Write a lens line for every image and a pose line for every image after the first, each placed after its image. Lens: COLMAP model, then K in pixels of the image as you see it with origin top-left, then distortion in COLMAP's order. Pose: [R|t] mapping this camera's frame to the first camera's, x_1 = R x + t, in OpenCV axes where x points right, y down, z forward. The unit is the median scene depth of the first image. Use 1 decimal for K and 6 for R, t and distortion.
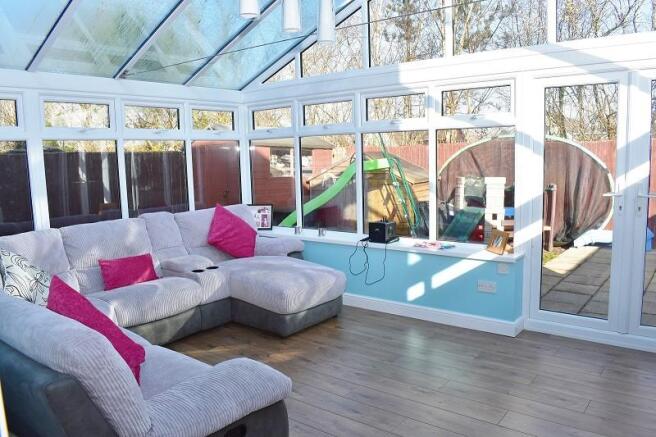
lens RADIAL K [[538.3, 0, 328.0], [0, 538.3, 218.5], [0, 0, 1]] dist [-0.006772, -0.003277]
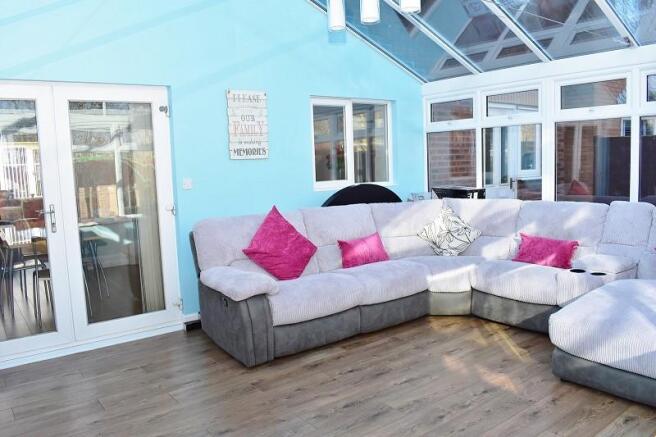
lens RADIAL K [[538.3, 0, 328.0], [0, 538.3, 218.5], [0, 0, 1]] dist [-0.006772, -0.003277]
pose [[-0.205788, 0.152086, -0.966706, 0.720014], [-0.083163, 0.981558, 0.172126, -0.108870], [0.975057, 0.115815, -0.189345, 0.839759]]
